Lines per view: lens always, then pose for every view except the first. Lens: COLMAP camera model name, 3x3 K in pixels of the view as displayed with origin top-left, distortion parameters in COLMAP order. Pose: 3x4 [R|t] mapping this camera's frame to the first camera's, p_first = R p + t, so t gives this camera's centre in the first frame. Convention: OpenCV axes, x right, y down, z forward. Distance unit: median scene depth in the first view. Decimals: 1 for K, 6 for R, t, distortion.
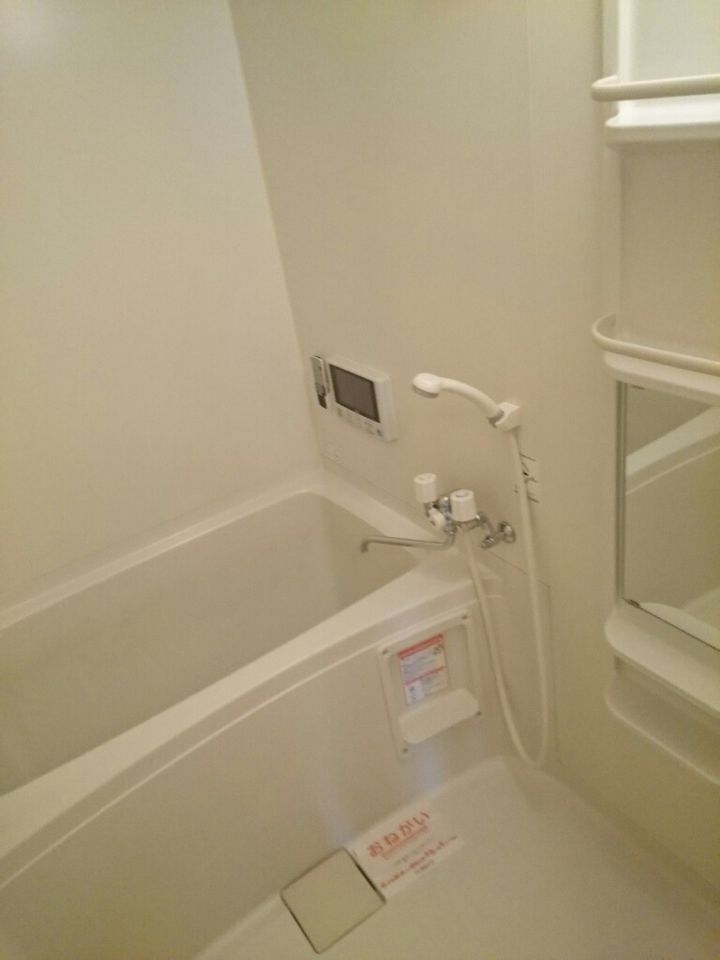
lens RADIAL K [[759.9, 0, 357.2], [0, 759.9, 479.6], [0, 0, 1]] dist [-0.051176, -0.003827]
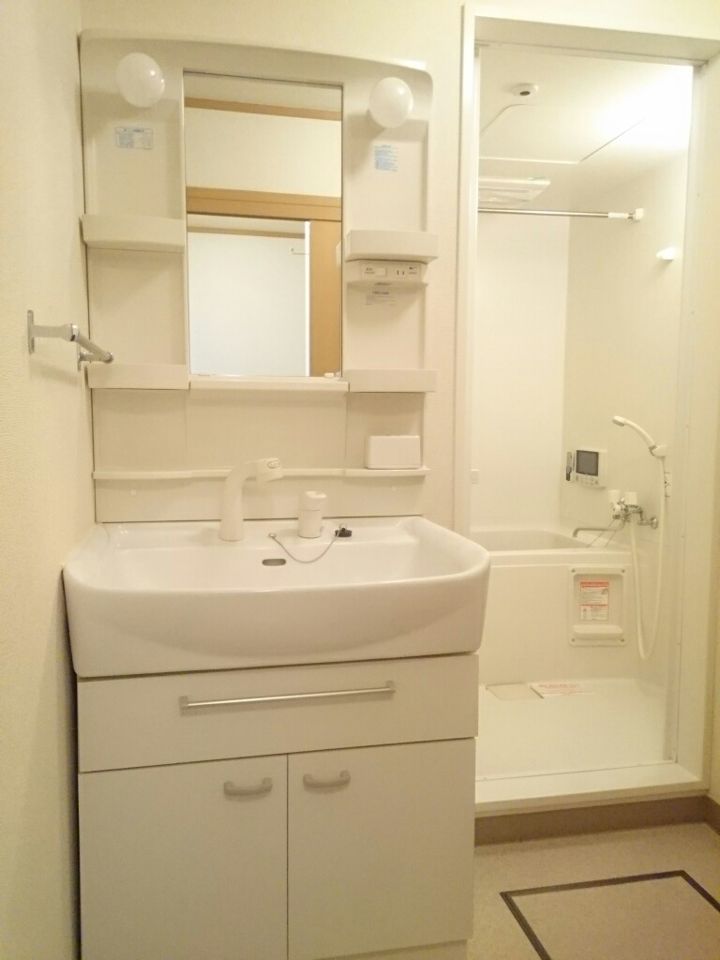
lens RADIAL K [[759.9, 0, 360.1], [0, 759.9, 479.7], [0, 0, 1]] dist [-0.051176, -0.003827]
pose [[0.916649, 0.184003, -0.354822, 0.161958], [-0.303137, 0.898636, -0.317114, 0.724217], [0.260506, 0.398242, 0.879511, -0.790745]]
